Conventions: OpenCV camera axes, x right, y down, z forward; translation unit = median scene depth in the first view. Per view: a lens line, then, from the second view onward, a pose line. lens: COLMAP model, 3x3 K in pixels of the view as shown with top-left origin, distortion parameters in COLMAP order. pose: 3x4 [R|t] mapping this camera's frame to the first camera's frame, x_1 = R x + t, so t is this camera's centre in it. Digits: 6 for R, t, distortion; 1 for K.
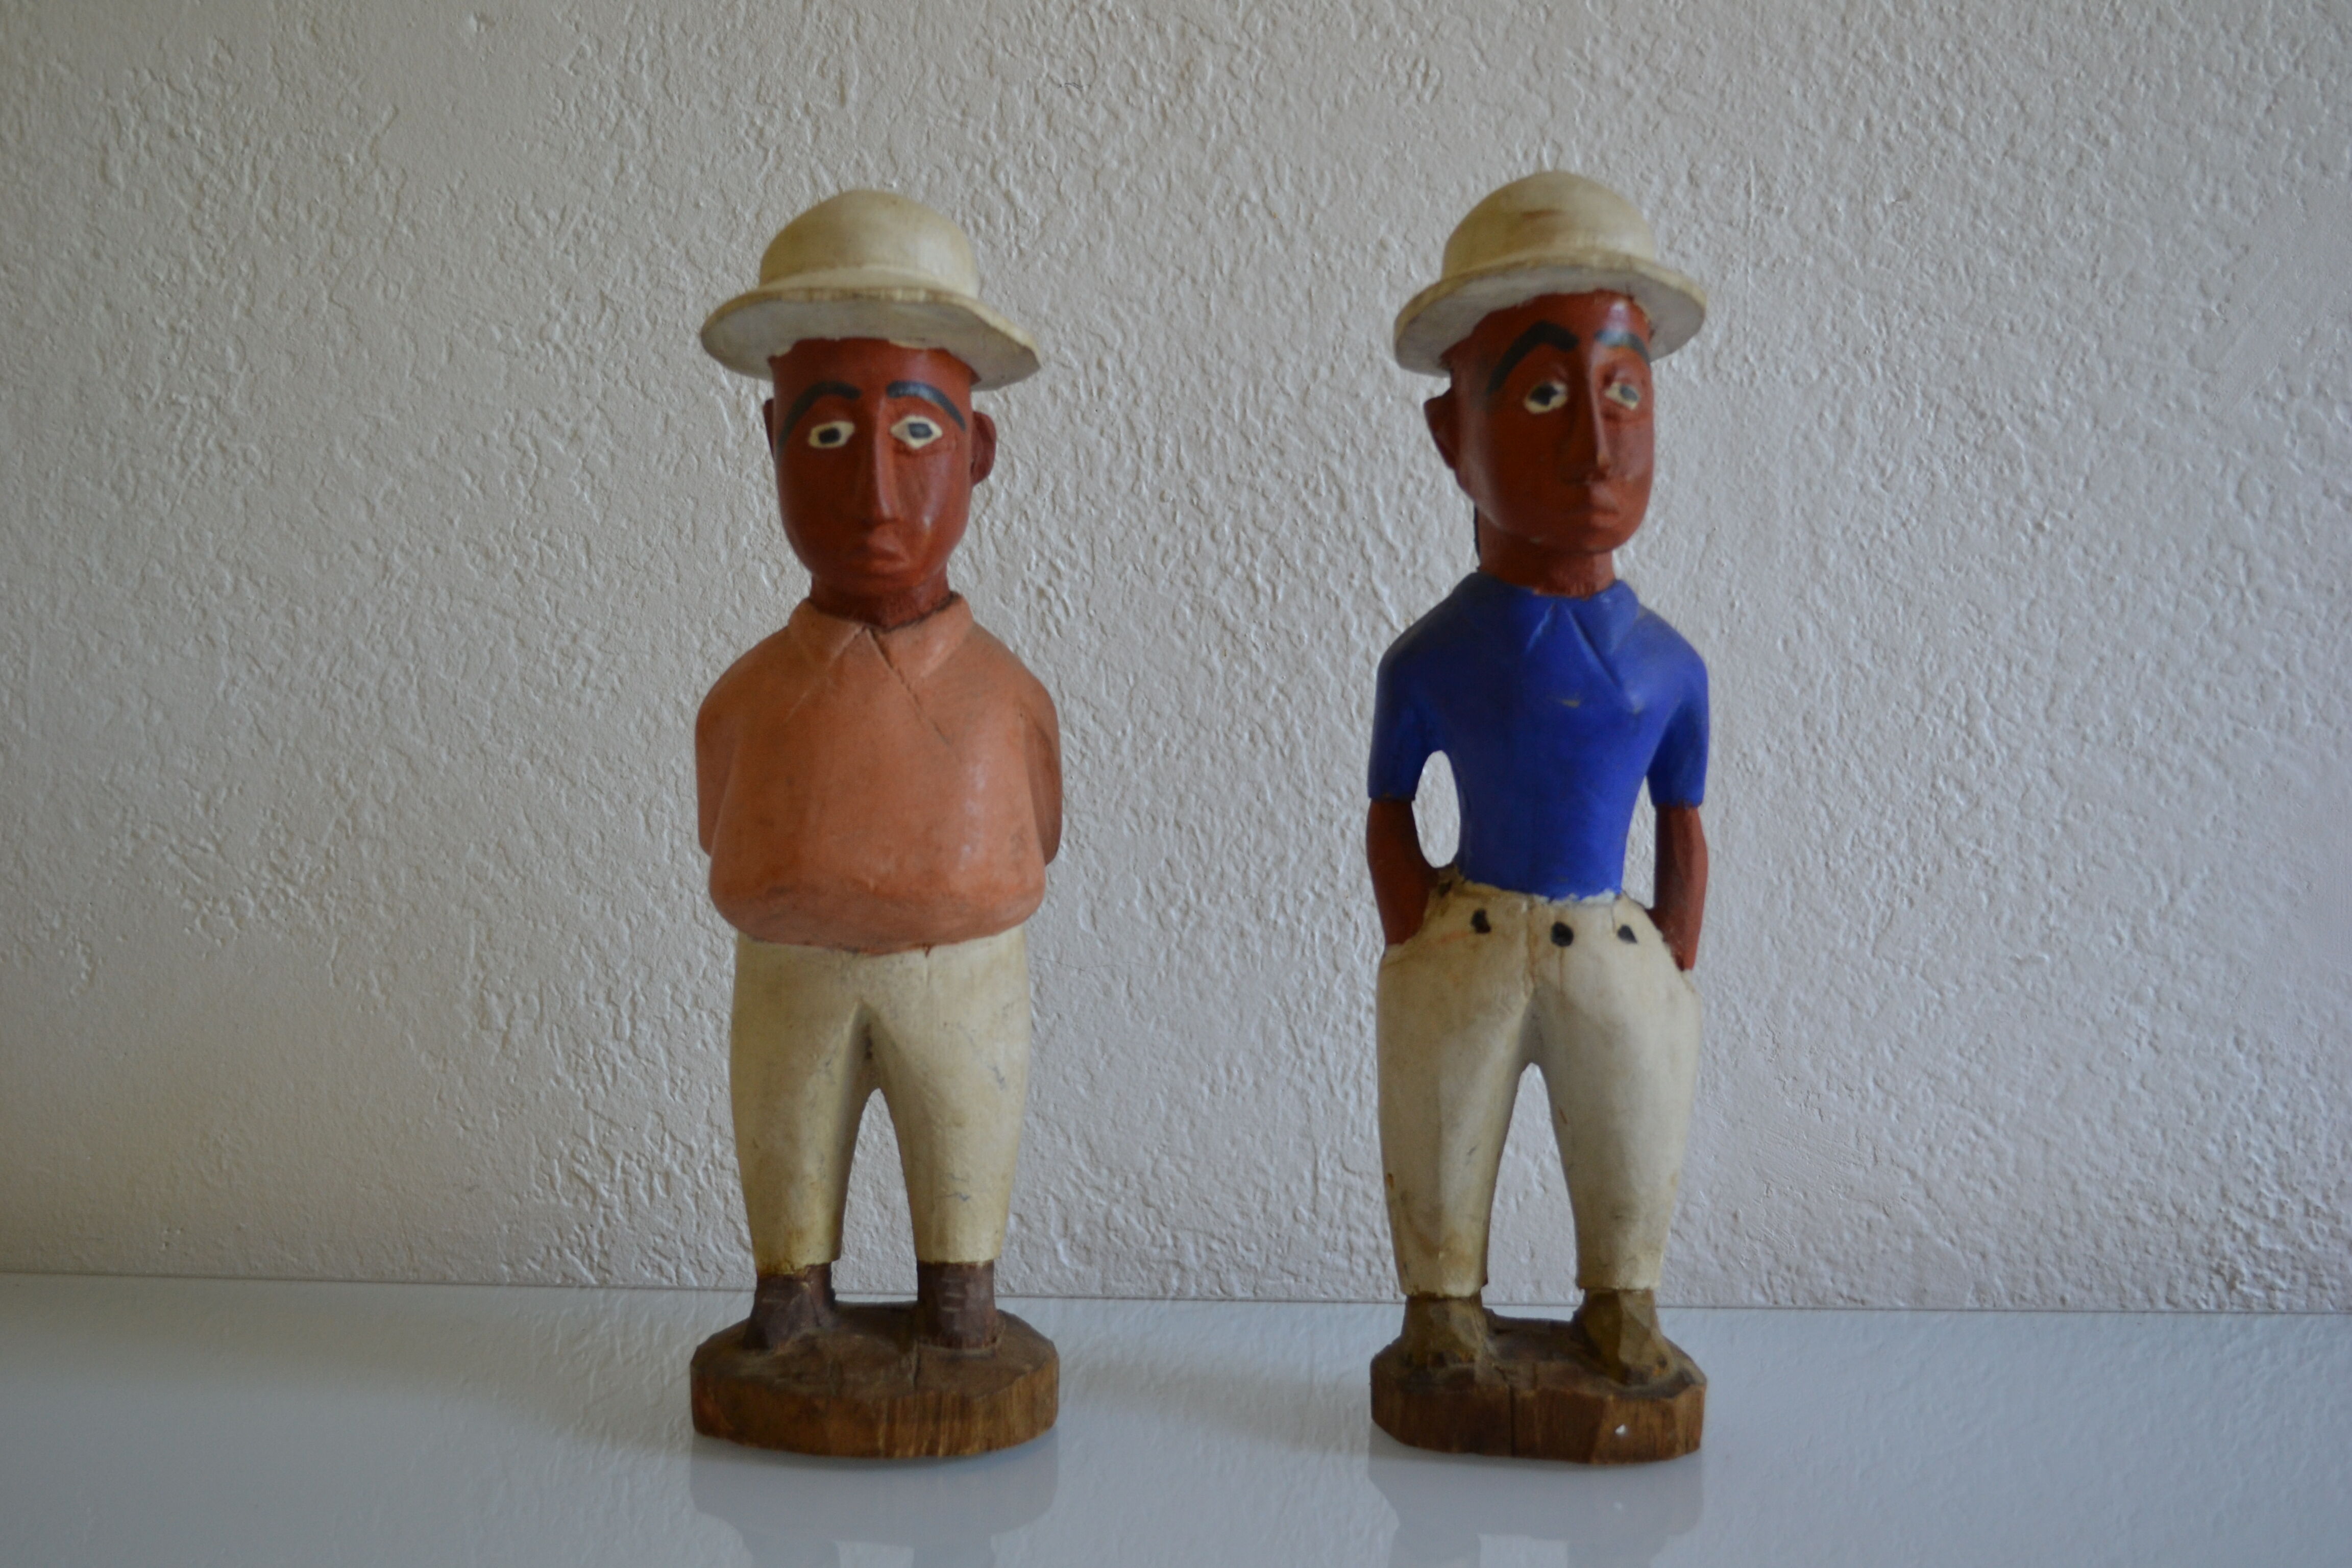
lens RADIAL K [[2576.1, 0, 1170.0], [0, 2576.1, 804.5], [0, 0, 1]] dist [-0.063976, 0.022395]
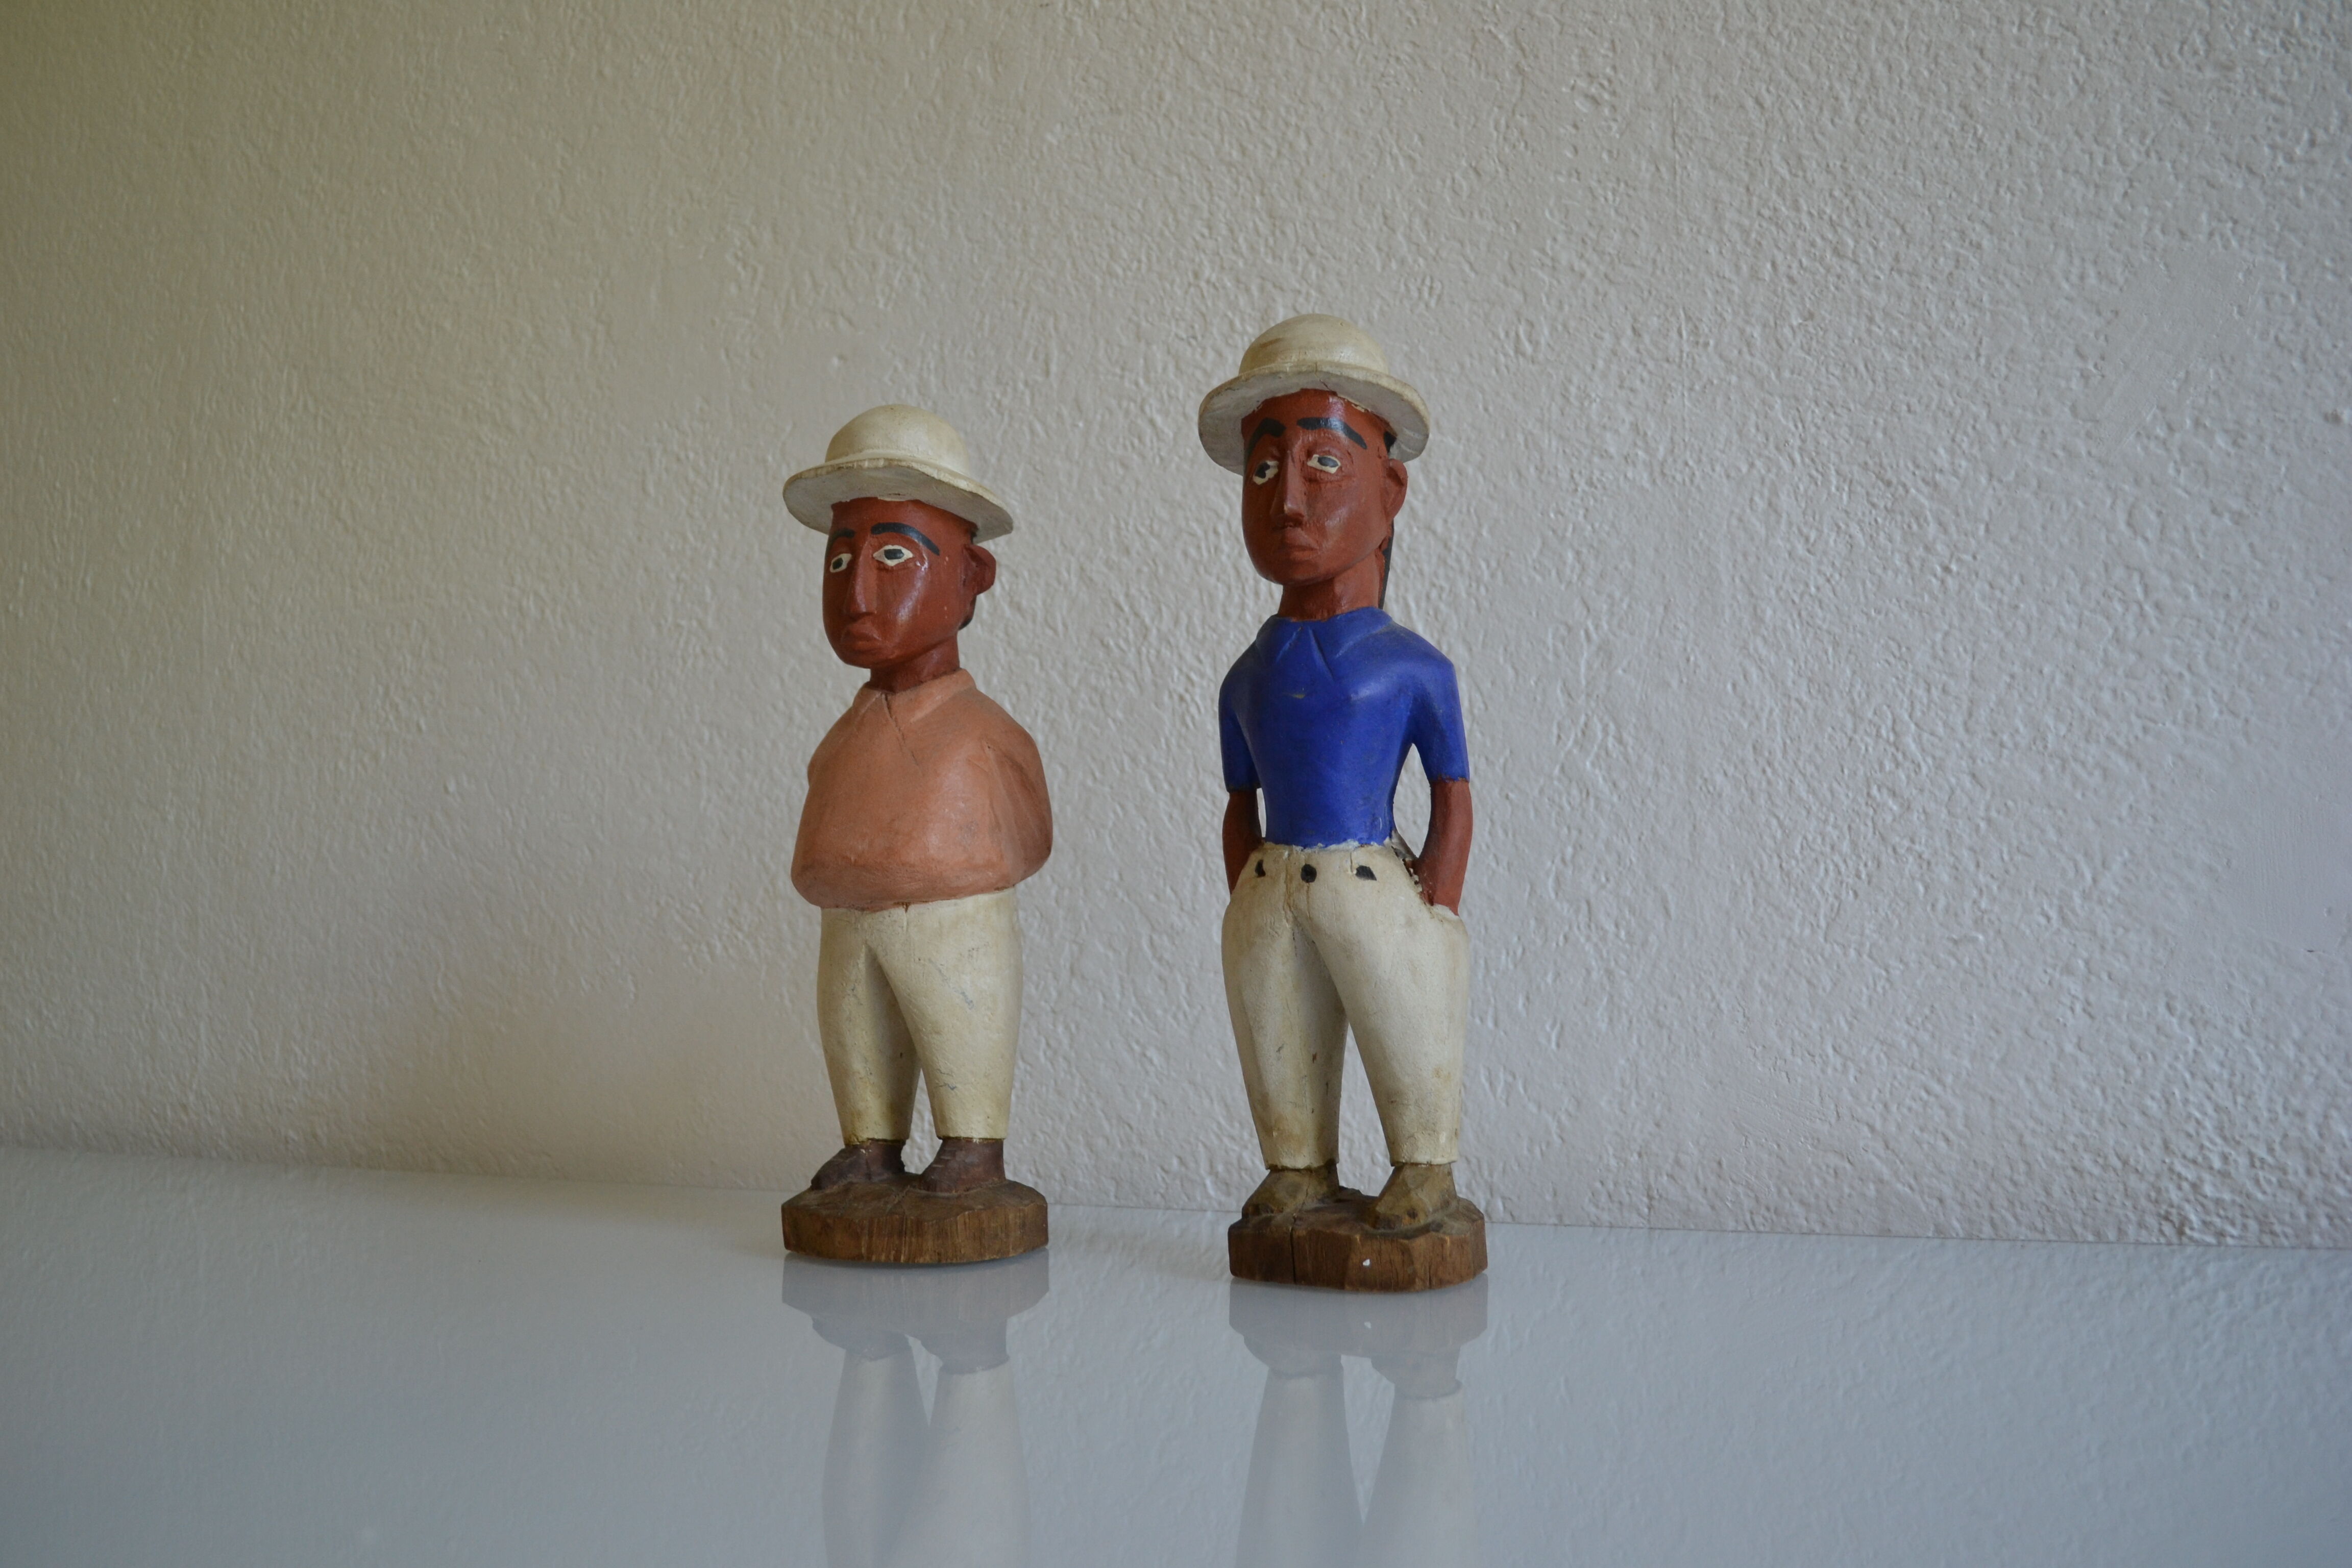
lens RADIAL K [[2026.6, 0, 1159.9], [0, 2026.6, 810.2], [0, 0, 1]] dist [-0.081916, 0.009890]
pose [[0.901013, -0.062391, -0.429282, 0.401761], [0.011540, 0.992700, -0.120057, 0.107513], [0.433638, 0.103219, 0.895156, 0.031246]]
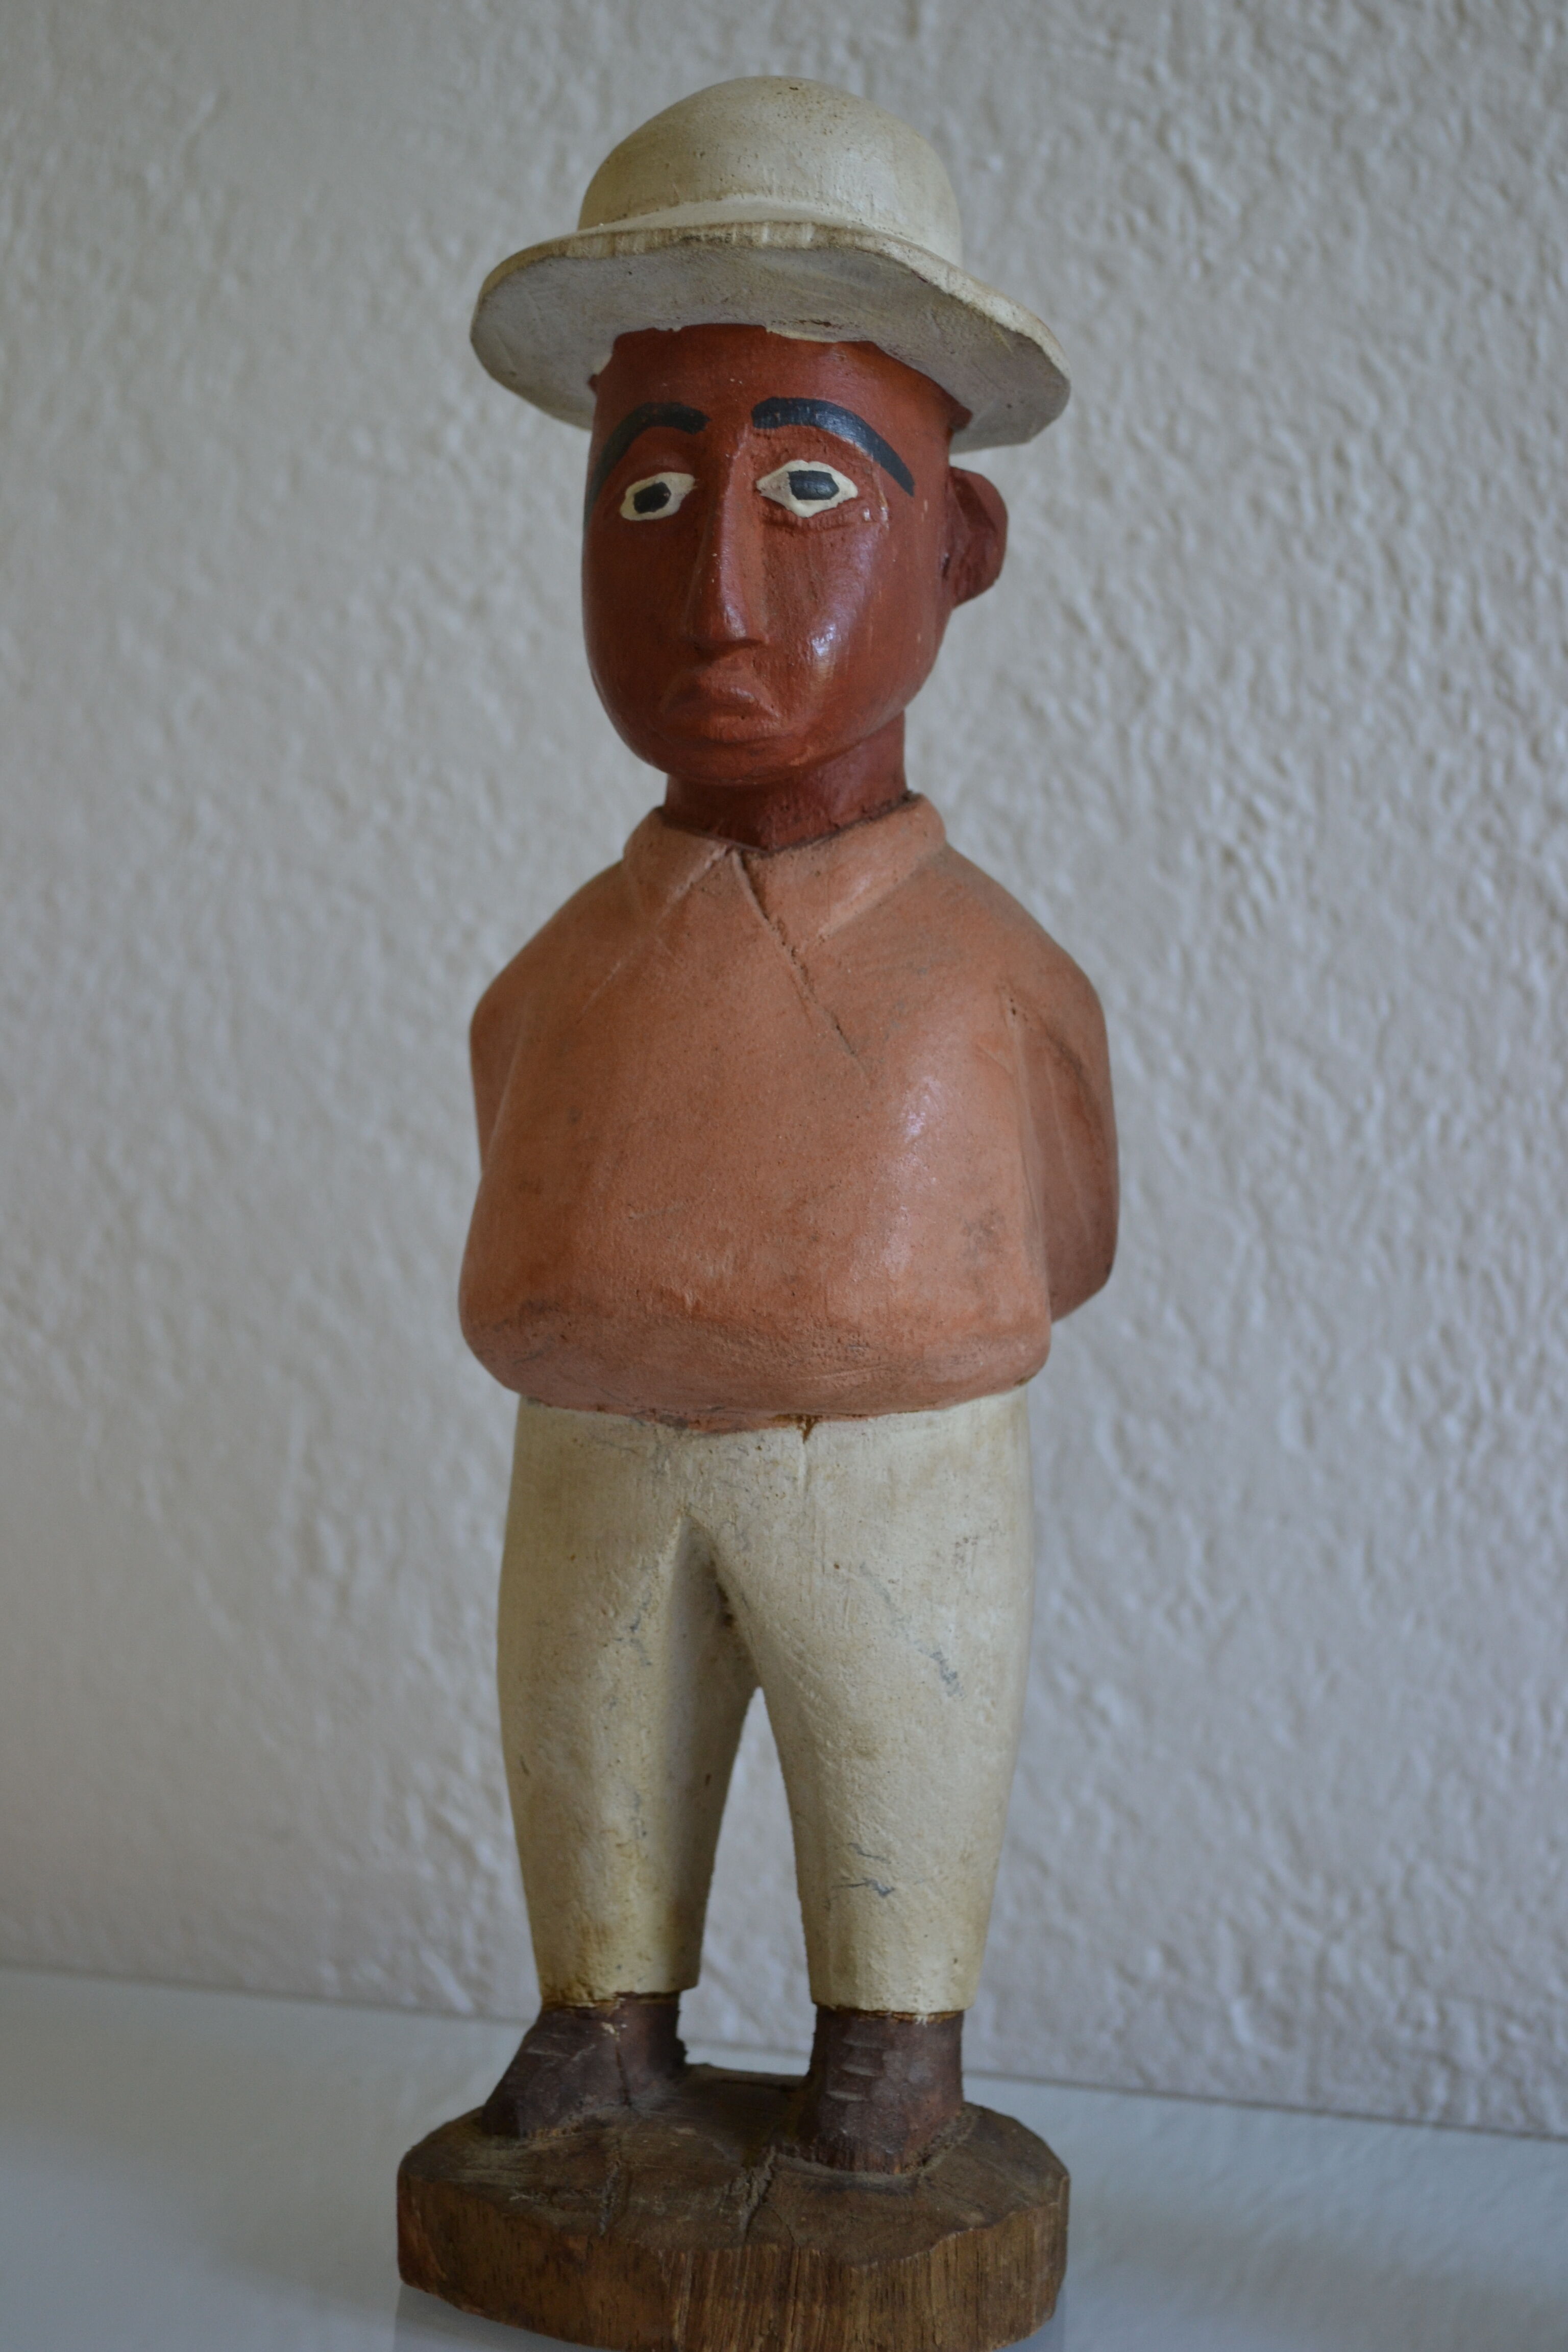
lens RADIAL K [[3745.9, 0, 761.6], [0, 3745.9, 1183.0], [0, 0, 1]] dist [-0.016301, 0.008881]
pose [[0.952126, 0.017567, -0.305200, 0.106714], [-0.032537, 0.998500, -0.044032, 0.030580], [0.303969, 0.051854, 0.951270, 0.180252]]
